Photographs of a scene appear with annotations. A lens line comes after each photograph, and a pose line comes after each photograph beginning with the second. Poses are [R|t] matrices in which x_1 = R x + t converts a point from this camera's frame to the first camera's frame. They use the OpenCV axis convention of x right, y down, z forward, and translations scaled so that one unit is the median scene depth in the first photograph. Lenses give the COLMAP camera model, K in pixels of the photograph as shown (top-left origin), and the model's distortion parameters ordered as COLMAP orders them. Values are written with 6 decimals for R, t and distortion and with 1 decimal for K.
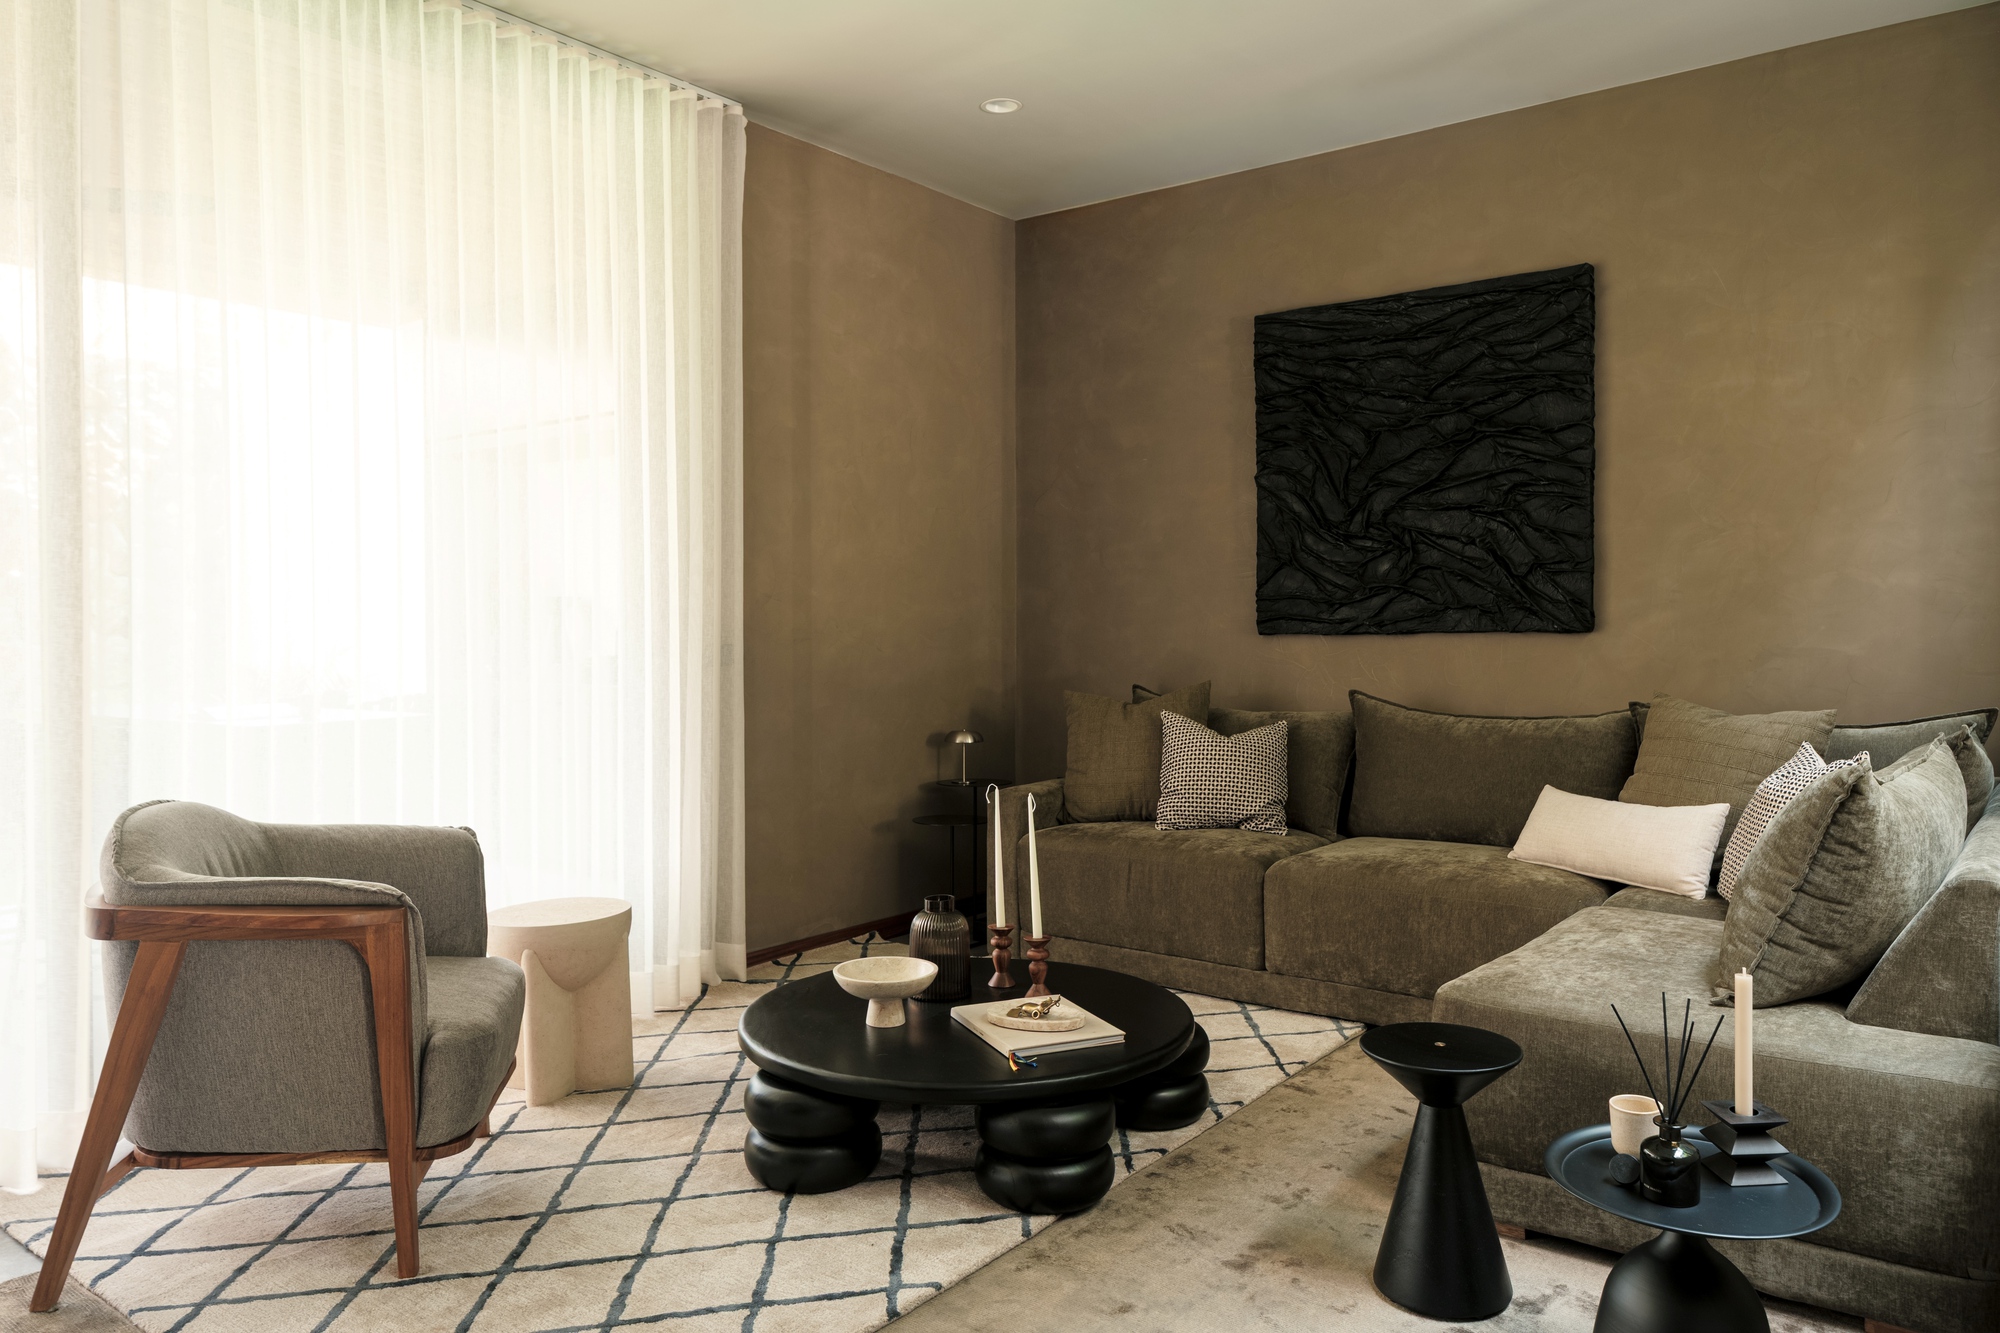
lens RADIAL K [[1519.5, 0, 957.4], [0, 1519.5, 598.5], [0, 0, 1]] dist [0.005956, 0.001392]
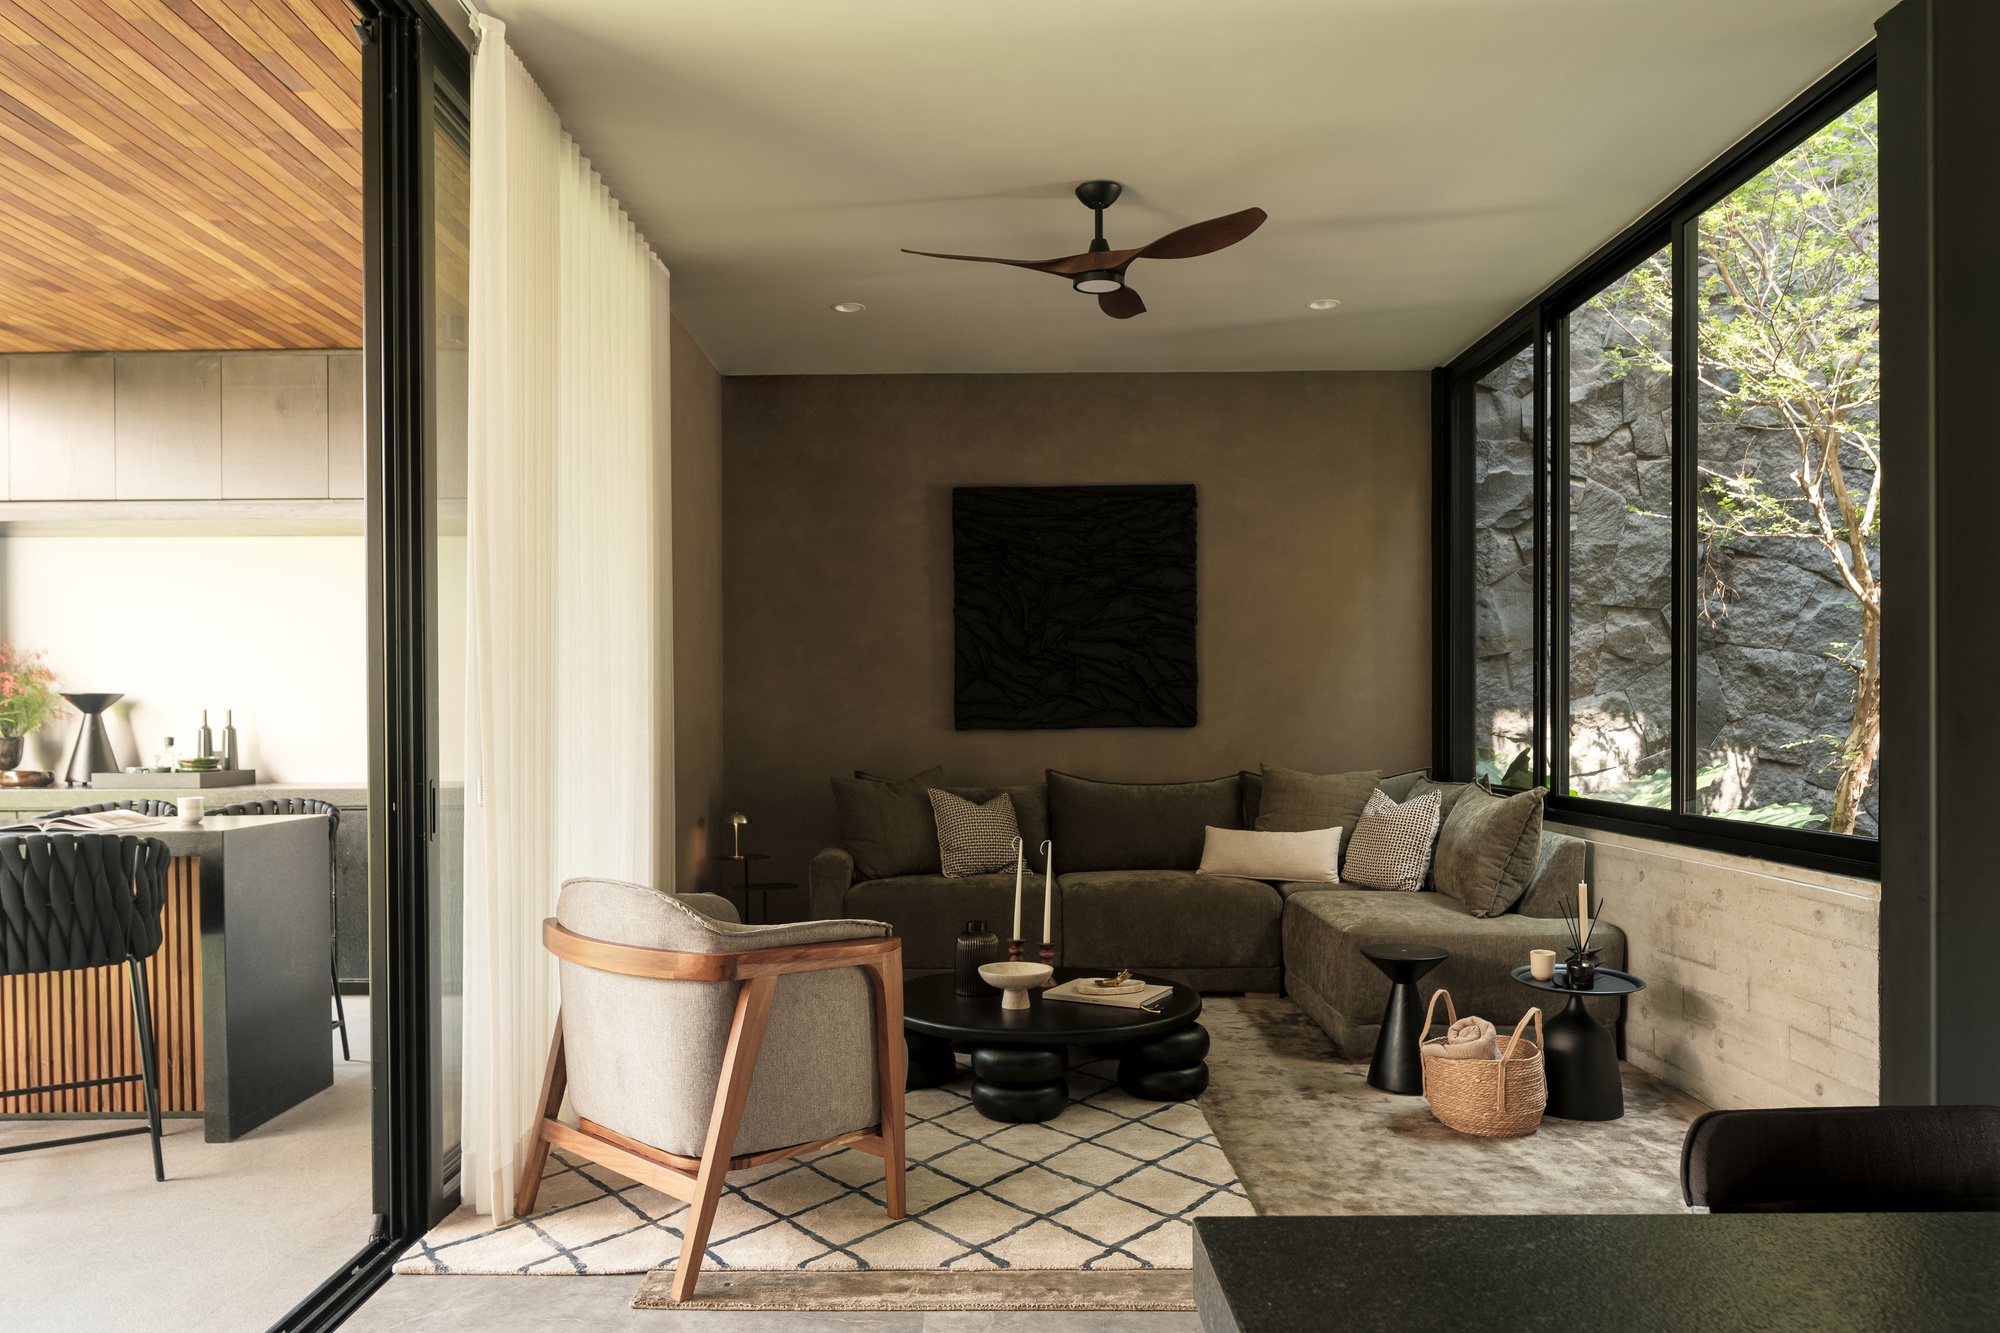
lens RADIAL K [[1615.2, 0, 952.6], [0, 1615.2, 690.5], [0, 0, 1]] dist [-0.000943, 0.002082]
pose [[0.759821, 0.011313, 0.650034, -0.774542], [-0.007968, 0.999936, -0.008088, 0.000877], [-0.650084, 0.000966, 0.759862, -0.065754]]
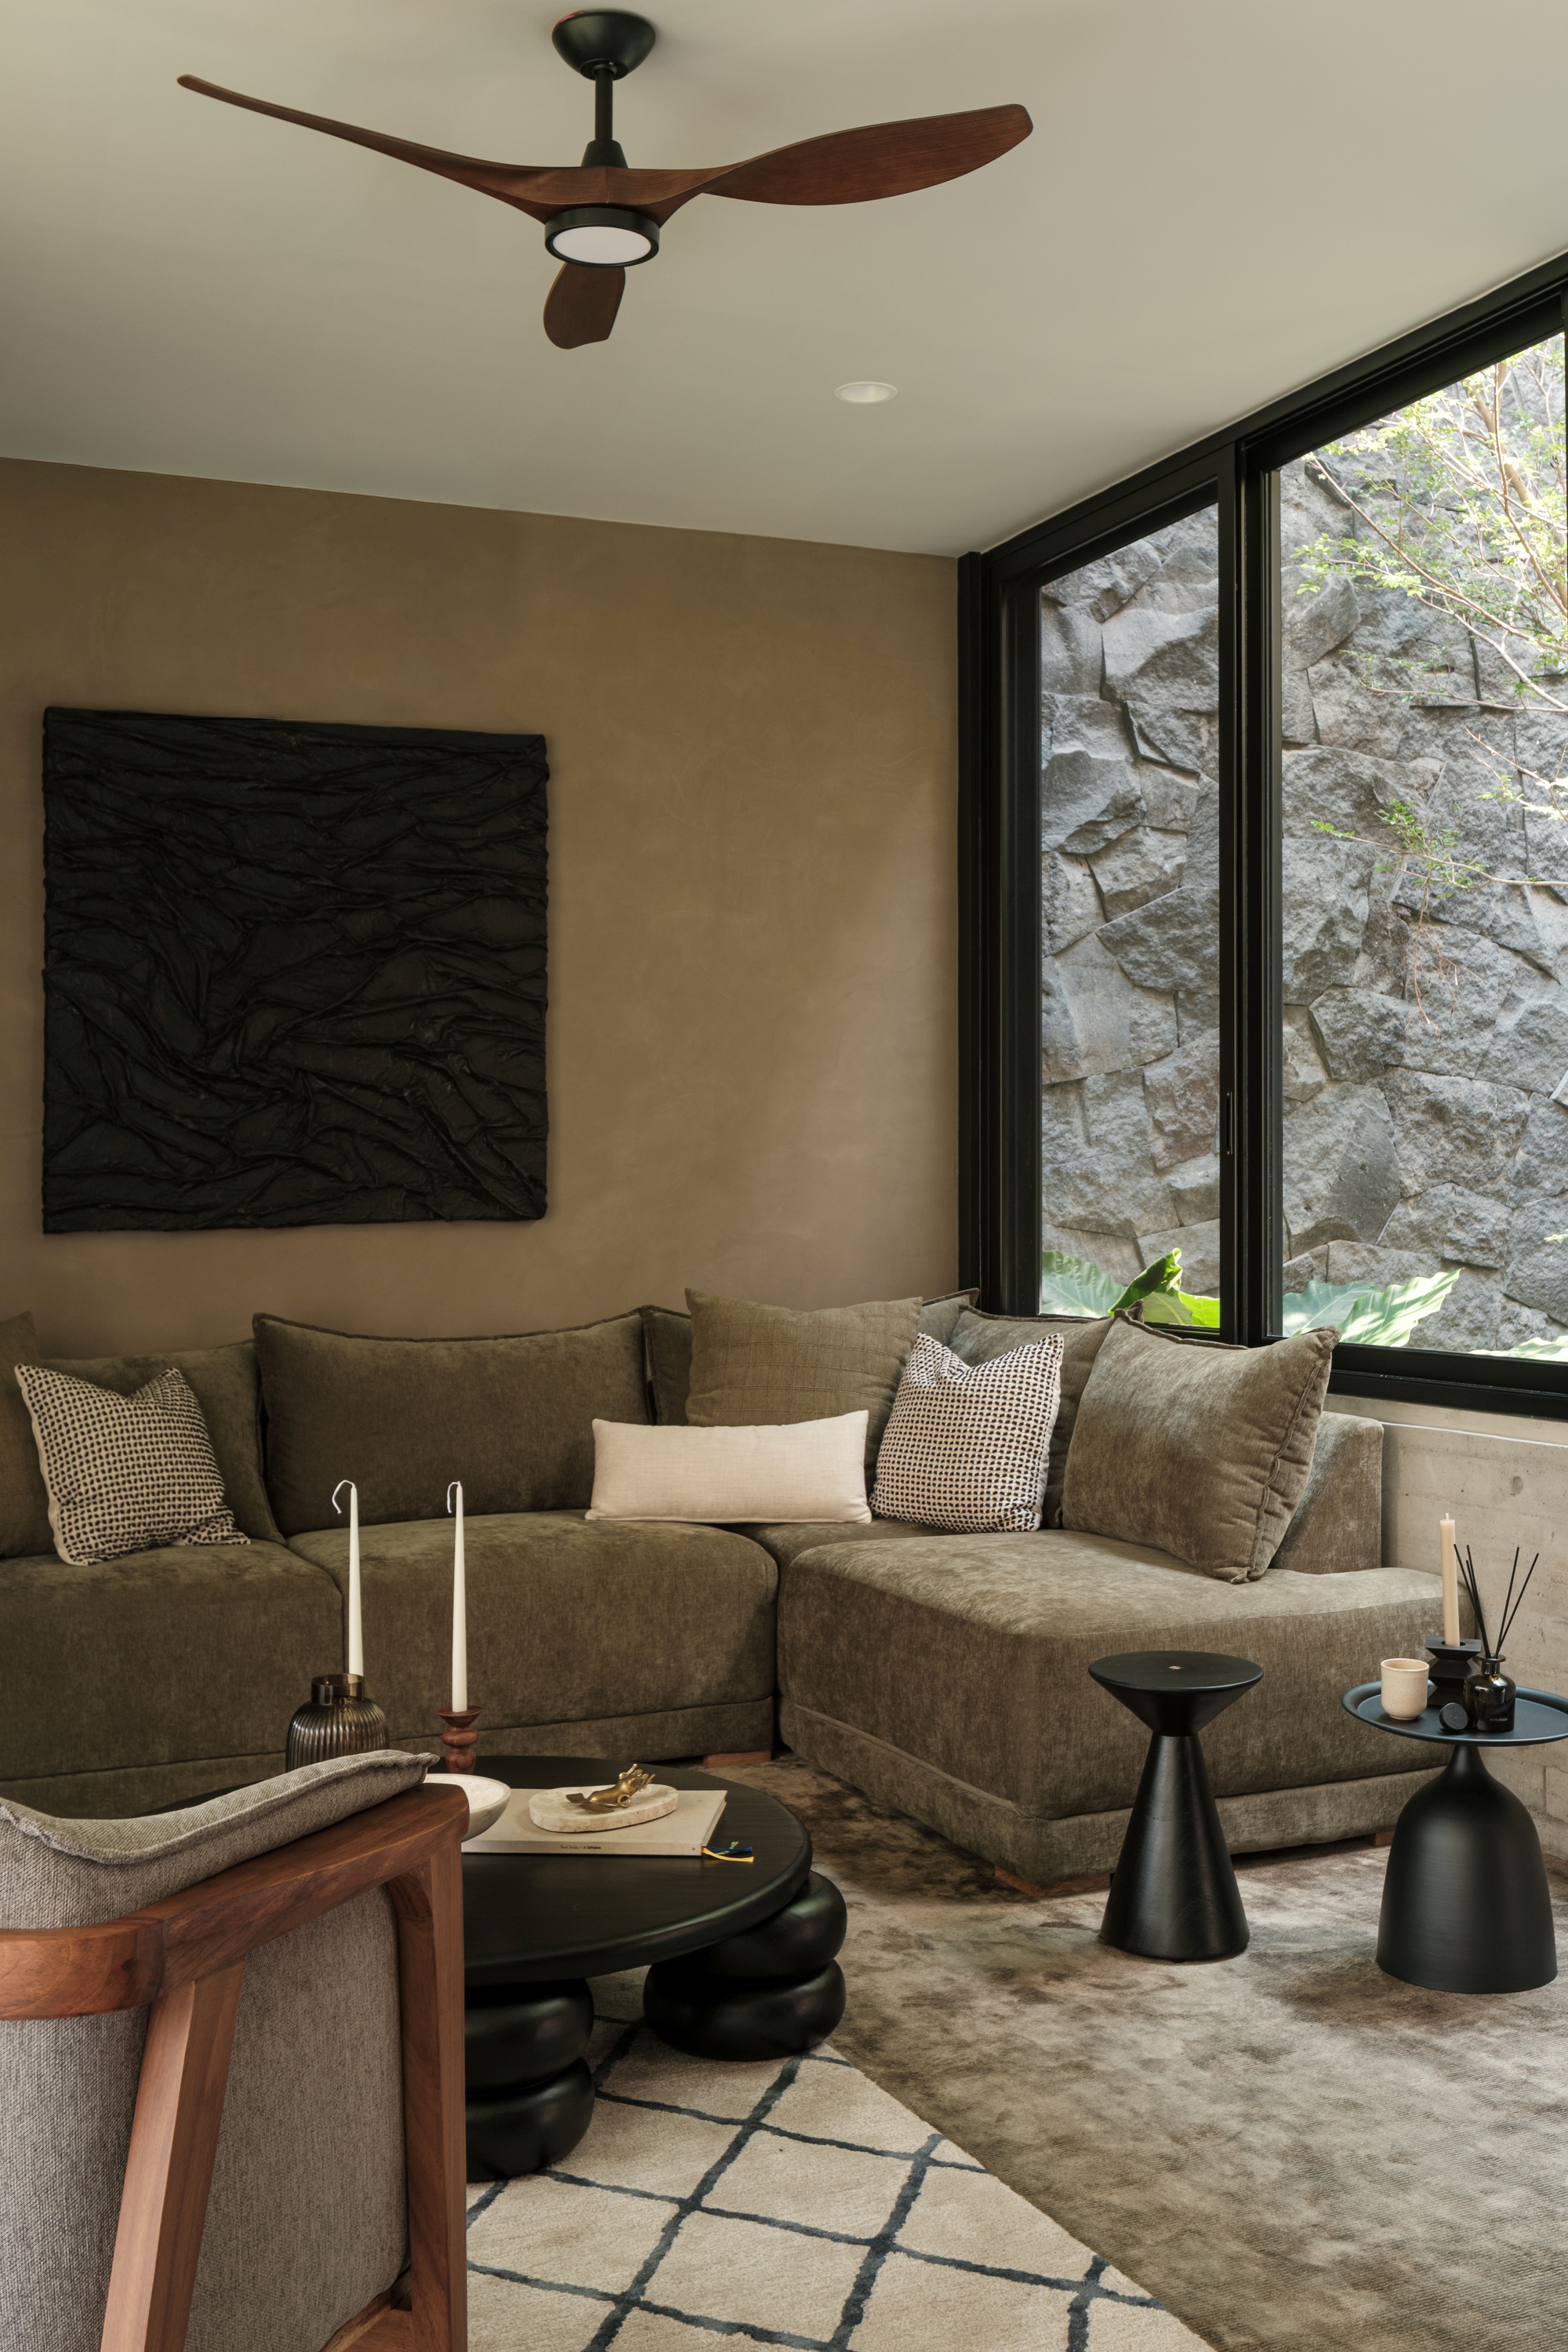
lens RADIAL K [[2610.7, 0, 919.8], [0, 2610.7, 1087.1], [0, 0, 1]] dist [-0.019262, 0.010066]
pose [[0.382194, 0.032312, 0.923517, -0.679554], [-0.001889, 0.999414, -0.034186, 0.000378], [-0.924080, 0.011322, 0.382031, 0.310604]]
